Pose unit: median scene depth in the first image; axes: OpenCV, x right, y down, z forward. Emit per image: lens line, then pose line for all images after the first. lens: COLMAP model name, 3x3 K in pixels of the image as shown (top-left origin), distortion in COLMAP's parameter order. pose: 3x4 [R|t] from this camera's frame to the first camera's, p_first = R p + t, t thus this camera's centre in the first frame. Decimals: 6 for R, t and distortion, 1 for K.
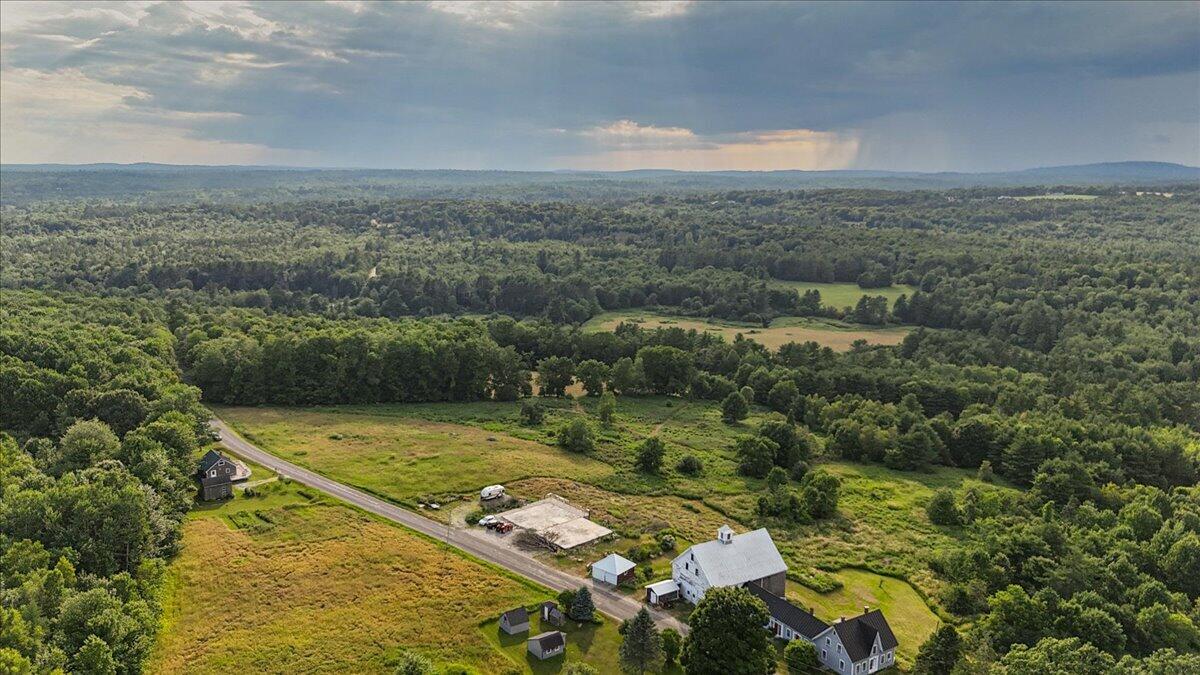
lens RADIAL K [[882.0, 0, 607.7], [0, 882.0, 339.3], [0, 0, 1]] dist [0.070162, -0.063211]
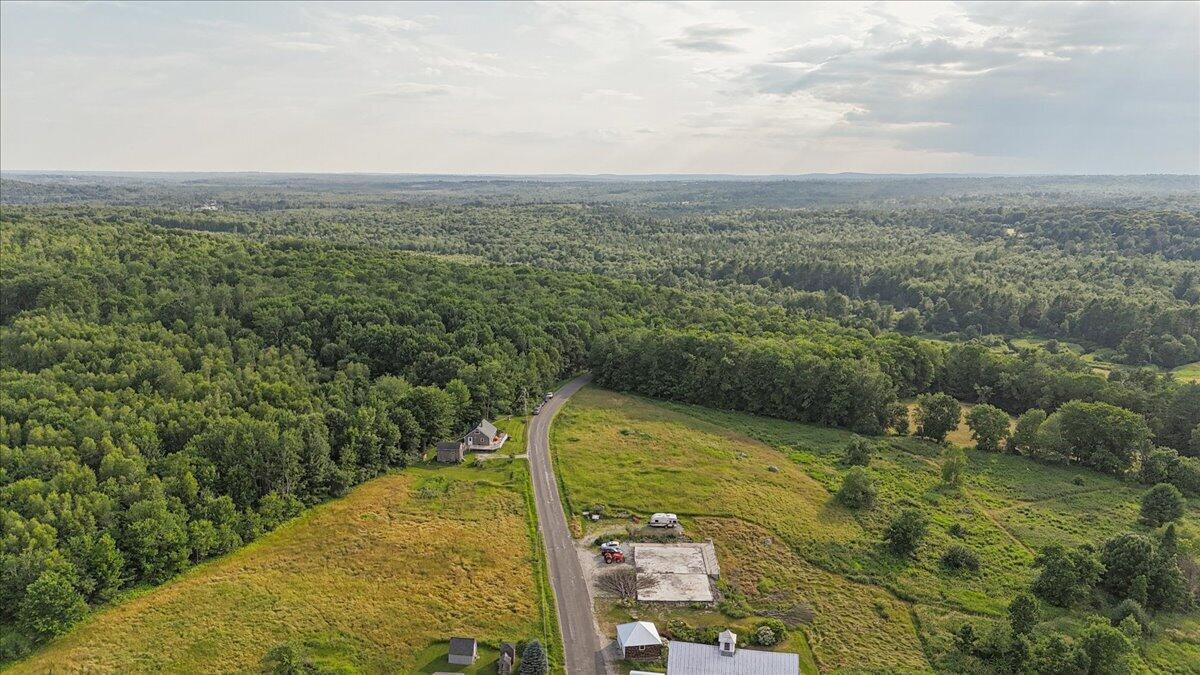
lens RADIAL K [[882.0, 0, 607.7], [0, 882.0, 339.3], [0, 0, 1]] dist [0.070162, -0.063211]
pose [[0.746763, 0.117824, -0.654570, 0.272420], [-0.123146, 0.991660, 0.038010, -0.025974], [0.653590, 0.052223, 0.755045, 0.185367]]
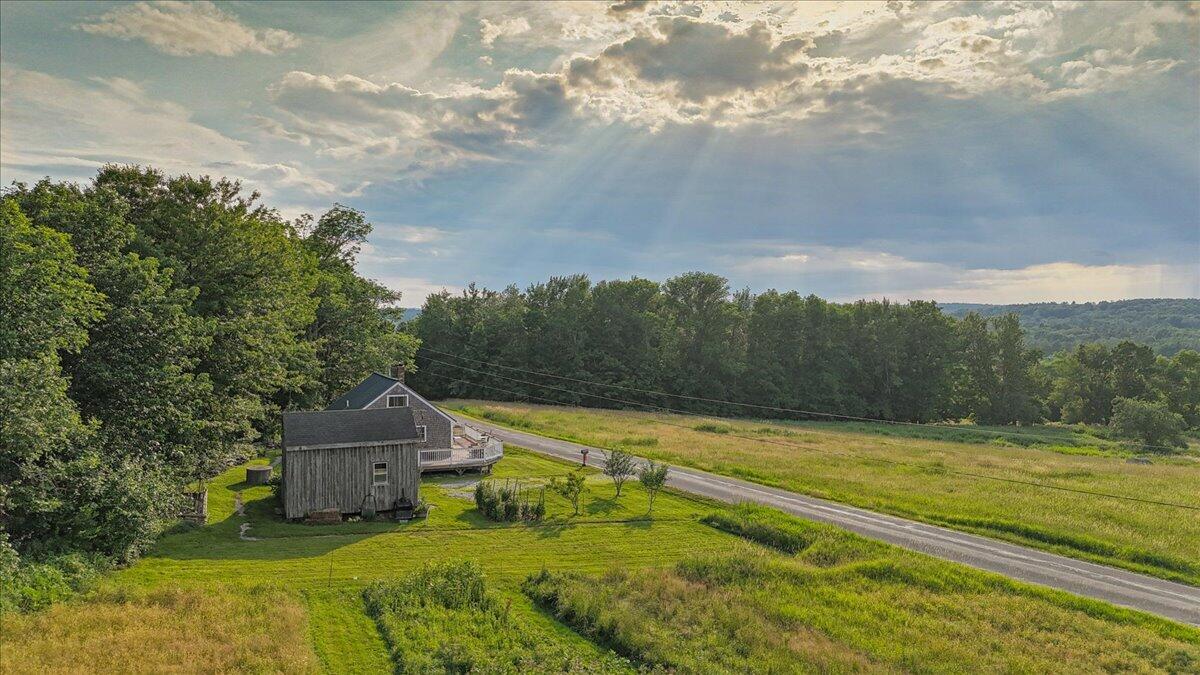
lens RADIAL K [[882.0, 0, 607.7], [0, 882.0, 339.3], [0, 0, 1]] dist [0.070162, -0.063211]
pose [[0.967291, -0.005384, -0.253611, -0.212840], [-0.033393, 0.988372, -0.148346, 0.108351], [0.251461, 0.151963, 0.955863, 0.528324]]
